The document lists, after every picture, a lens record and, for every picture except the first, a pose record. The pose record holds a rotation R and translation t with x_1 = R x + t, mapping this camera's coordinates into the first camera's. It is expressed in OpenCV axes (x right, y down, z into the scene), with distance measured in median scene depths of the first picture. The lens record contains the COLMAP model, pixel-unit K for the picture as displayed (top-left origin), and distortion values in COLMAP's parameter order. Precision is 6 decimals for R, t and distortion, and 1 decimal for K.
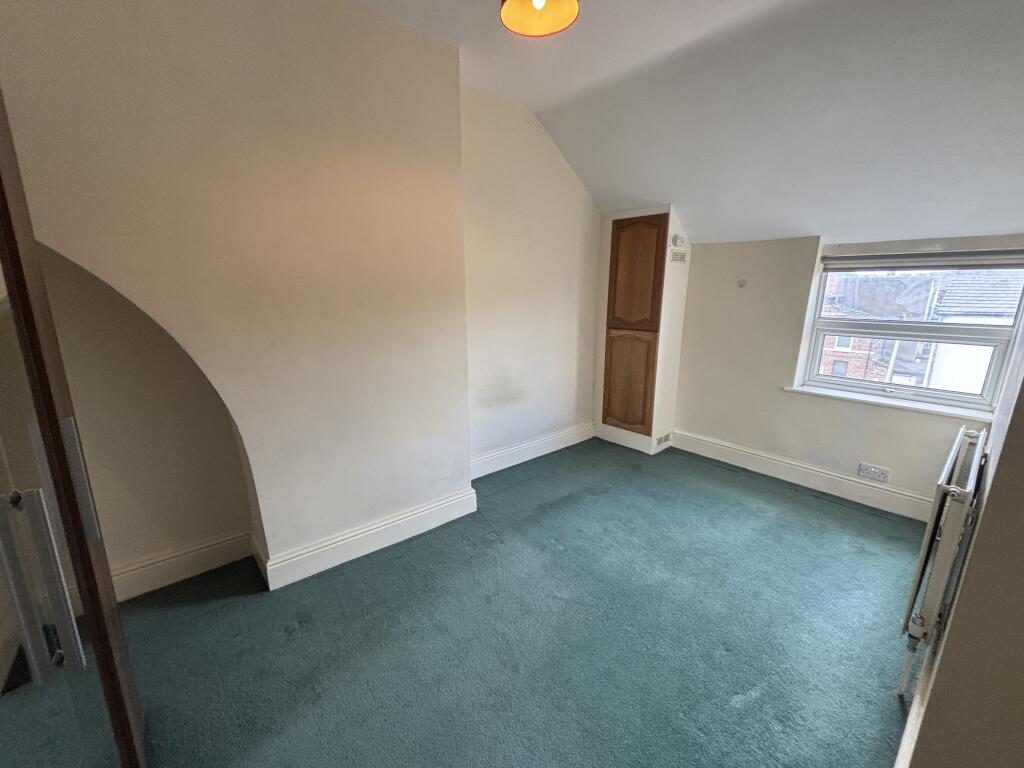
lens RADIAL K [[410.2, 0, 512.7], [0, 410.2, 386.4], [0, 0, 1]] dist [-0.000884, -0.004534]
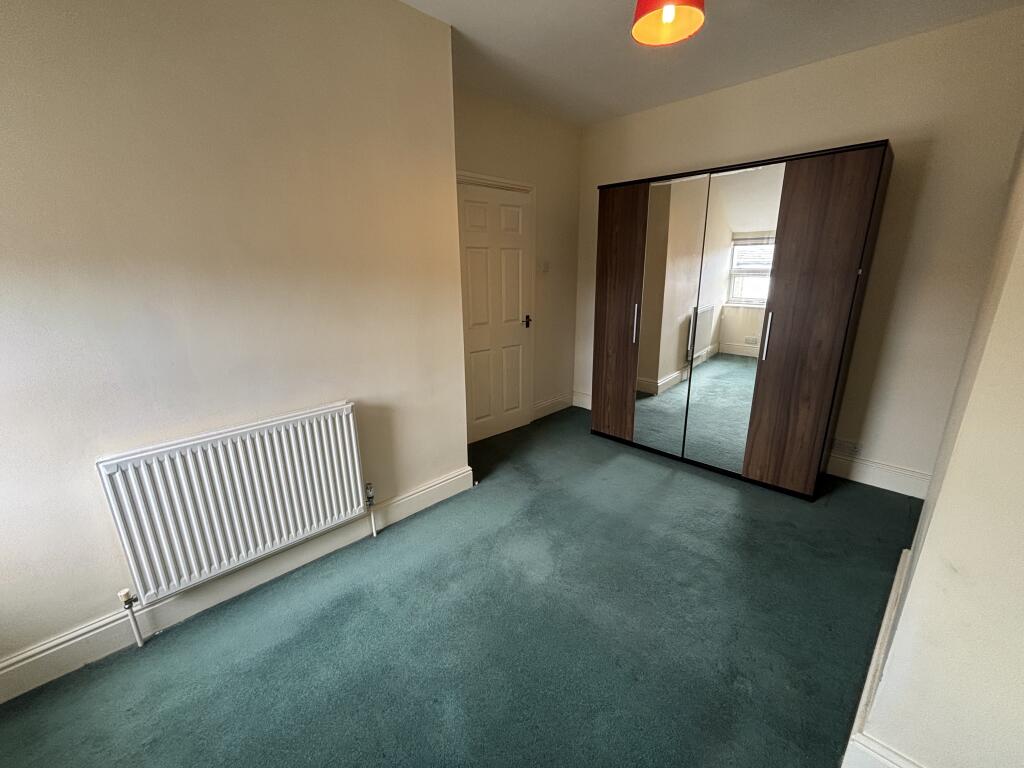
lens RADIAL K [[410.2, 0, 512.7], [0, 410.2, 386.4], [0, 0, 1]] dist [-0.000884, -0.004534]
pose [[-0.995961, 0.037309, -0.081663, 0.253731], [-0.007024, 0.874403, 0.485149, -0.231937], [0.089507, 0.483764, -0.870610, 0.998487]]
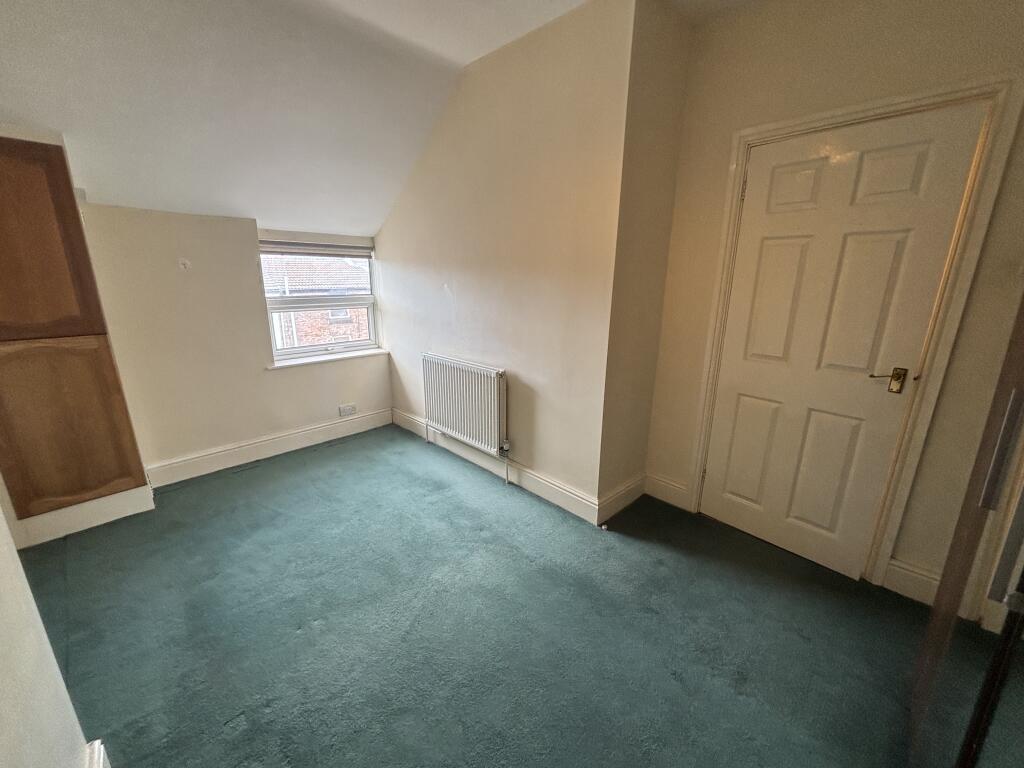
lens RADIAL K [[410.2, 0, 512.7], [0, 410.2, 386.4], [0, 0, 1]] dist [-0.000884, -0.004534]
pose [[-0.084096, -0.261134, 0.961632, -0.375353], [0.223910, 0.935419, 0.273597, -0.093114], [-0.970975, 0.238327, -0.020195, 0.426088]]
